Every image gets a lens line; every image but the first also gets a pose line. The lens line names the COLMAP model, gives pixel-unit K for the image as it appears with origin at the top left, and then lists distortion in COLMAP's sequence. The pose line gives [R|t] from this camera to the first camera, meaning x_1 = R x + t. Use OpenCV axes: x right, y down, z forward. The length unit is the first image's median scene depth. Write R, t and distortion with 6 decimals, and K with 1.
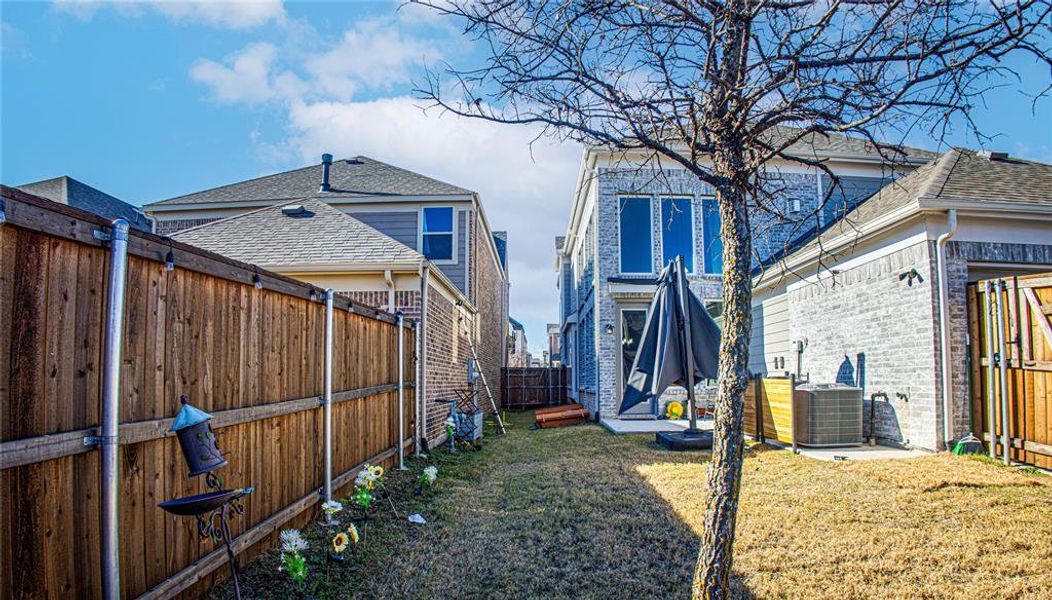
lens RADIAL K [[592.2, 0, 525.5], [0, 592.2, 339.2], [0, 0, 1]] dist [-0.131419, 0.000827]
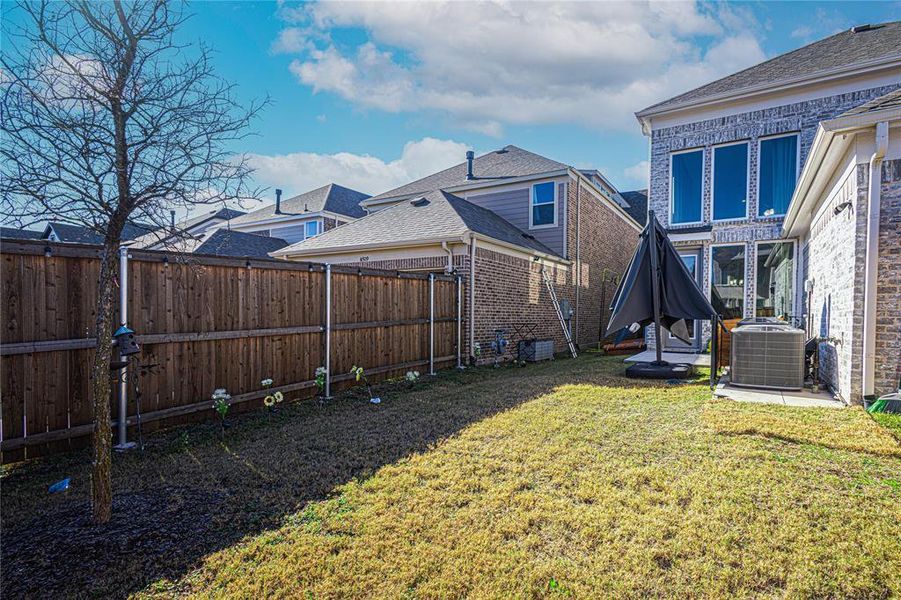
lens RADIAL K [[460.8, 0, 451.8], [0, 460.8, 331.1], [0, 0, 1]] dist [0.009589, 0.000248]
pose [[0.853571, 0.026827, -0.520285, 0.486862], [0.026132, 0.995212, 0.094186, -0.004183], [0.520320, -0.093990, 0.848783, 0.011374]]
